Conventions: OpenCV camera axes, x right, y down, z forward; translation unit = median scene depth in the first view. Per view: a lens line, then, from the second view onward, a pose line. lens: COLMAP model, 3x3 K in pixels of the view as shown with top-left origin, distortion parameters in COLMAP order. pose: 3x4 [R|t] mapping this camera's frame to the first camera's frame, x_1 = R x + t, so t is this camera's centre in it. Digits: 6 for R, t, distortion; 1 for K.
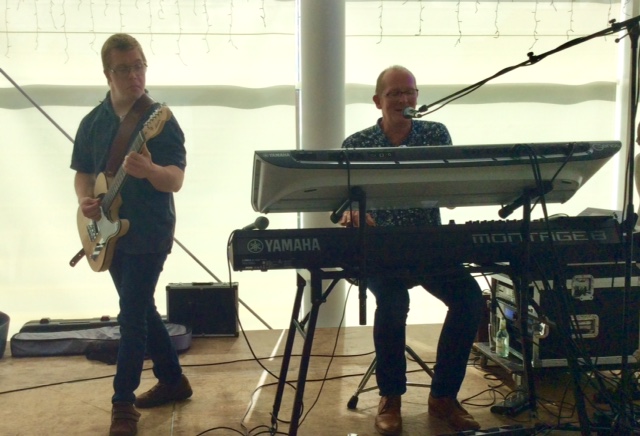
lens RADIAL K [[604.0, 0, 318.7], [0, 604.0, 216.8], [0, 0, 1]] dist [0.051072, 0.000000]
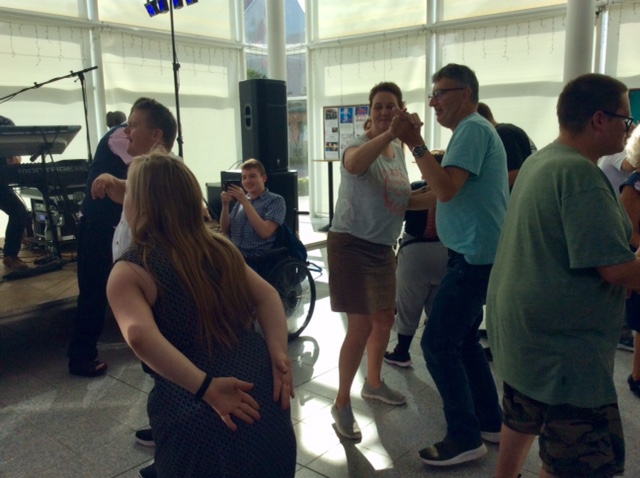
lens RADIAL K [[598.0, 0, 319.4], [0, 598.0, 243.0], [0, 0, 1]] dist [0.017232, 0.000000]
pose [[0.744649, -0.124398, 0.655762, -0.360667], [0.089100, 0.992212, 0.087045, 0.190215], [-0.661483, -0.006389, 0.749933, -1.241427]]
